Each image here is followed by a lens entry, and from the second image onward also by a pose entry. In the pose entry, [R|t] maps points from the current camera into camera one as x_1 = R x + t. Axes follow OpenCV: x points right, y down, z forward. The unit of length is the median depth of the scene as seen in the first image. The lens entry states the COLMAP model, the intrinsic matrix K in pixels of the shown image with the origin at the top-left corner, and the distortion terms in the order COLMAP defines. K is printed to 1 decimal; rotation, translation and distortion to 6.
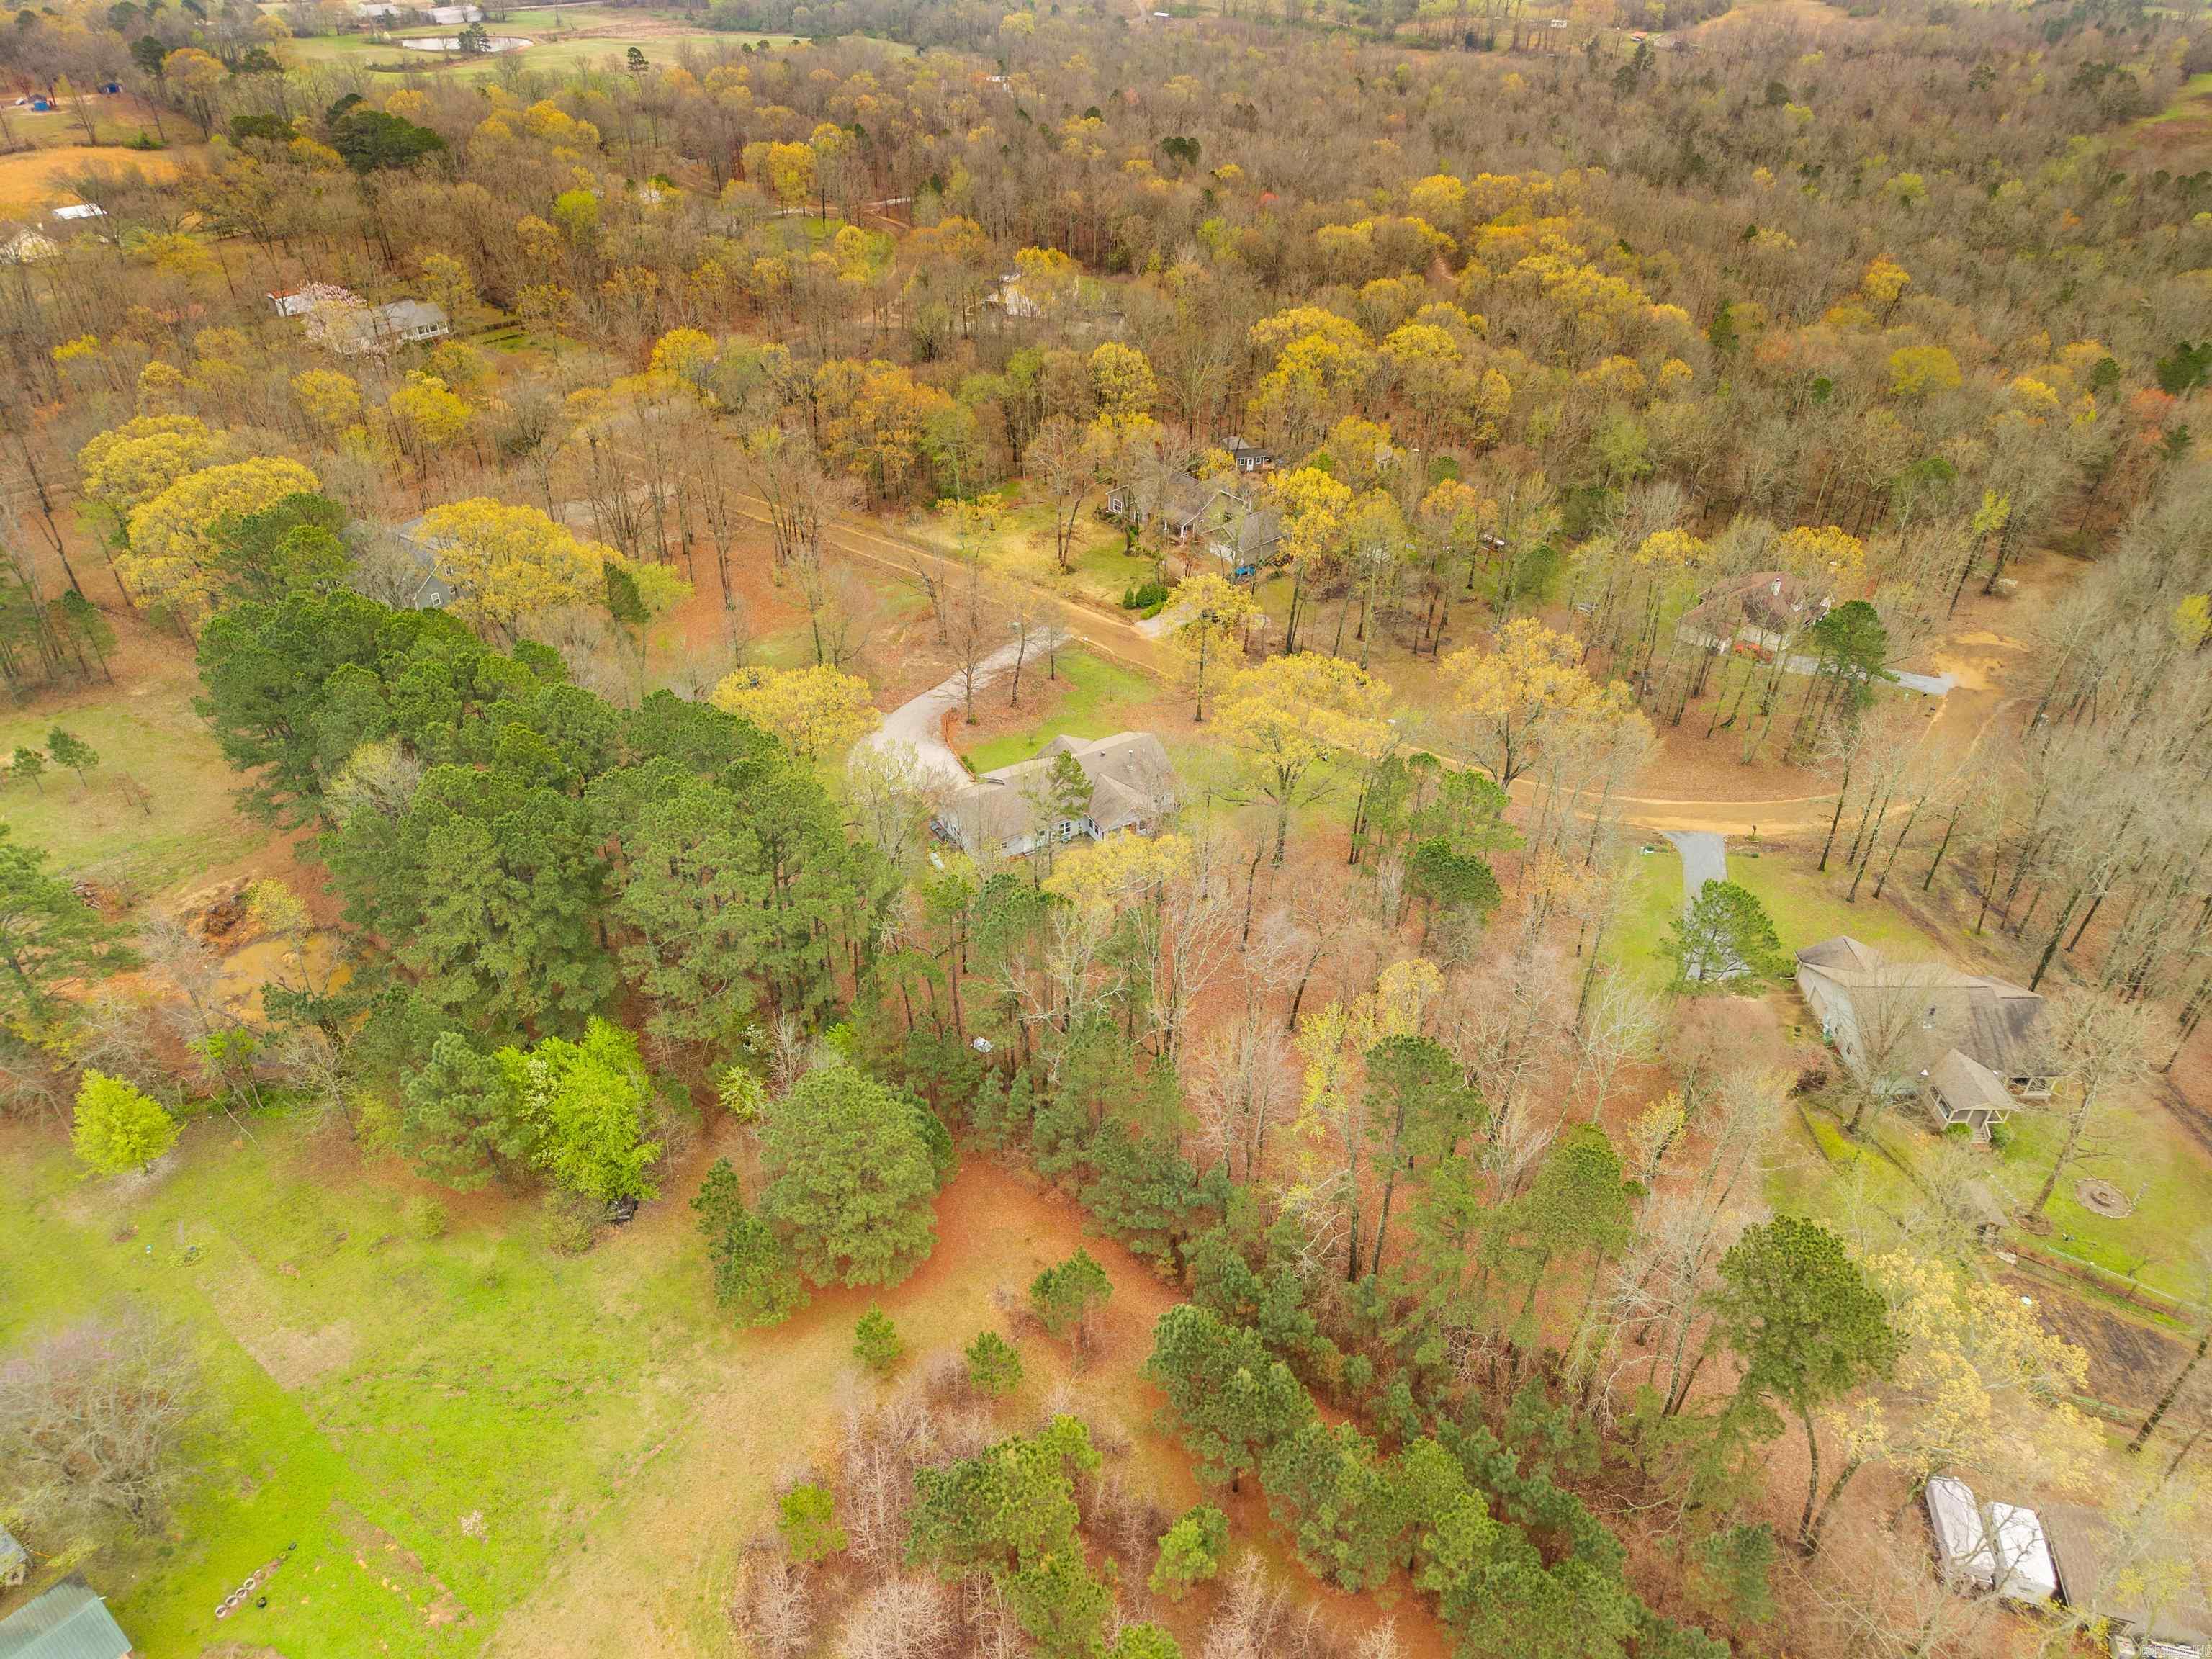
lens RADIAL K [[1499.3, 0, 1106.0], [0, 1499.3, 829.5], [0, 0, 1]] dist [0.012617, -0.006862]
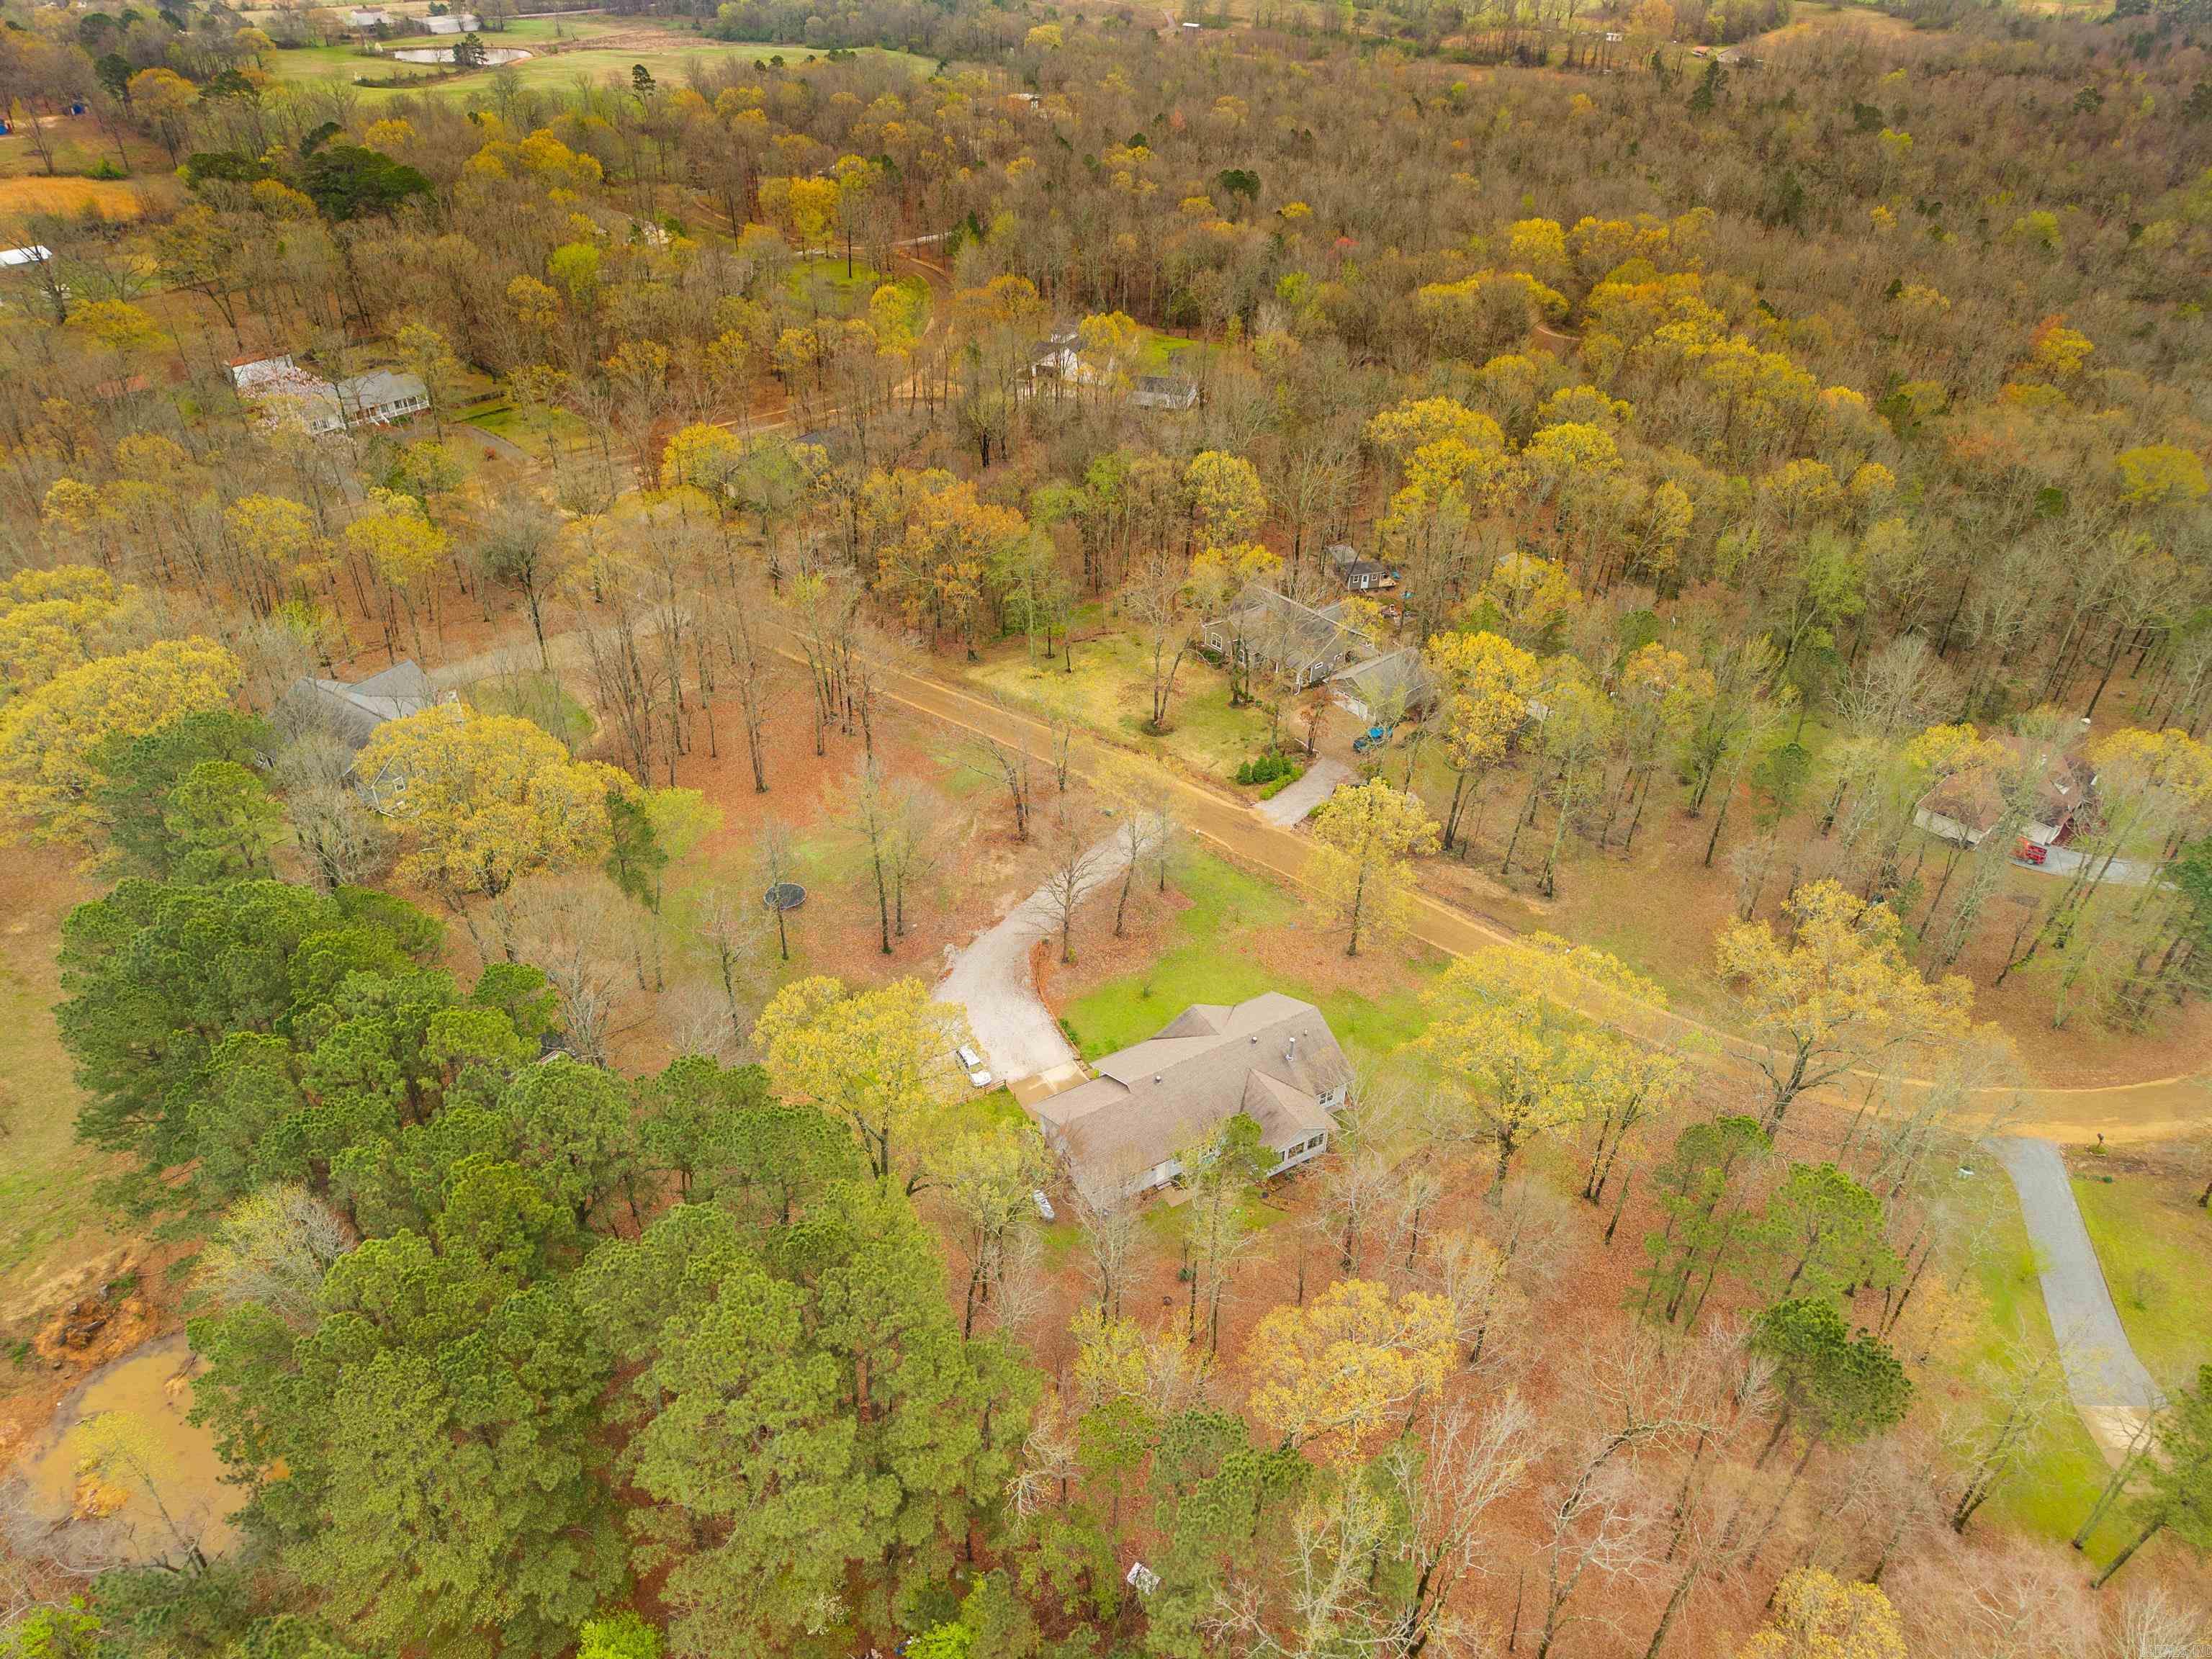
lens RADIAL K [[1499.3, 0, 1106.0], [0, 1499.3, 829.5], [0, 0, 1]] dist [0.012617, -0.006862]
pose [[0.999997, 0.002224, -0.000505, -0.034992], [-0.002223, 0.999997, 0.000306, -0.071468], [0.000506, -0.000305, 1.000000, 0.103353]]
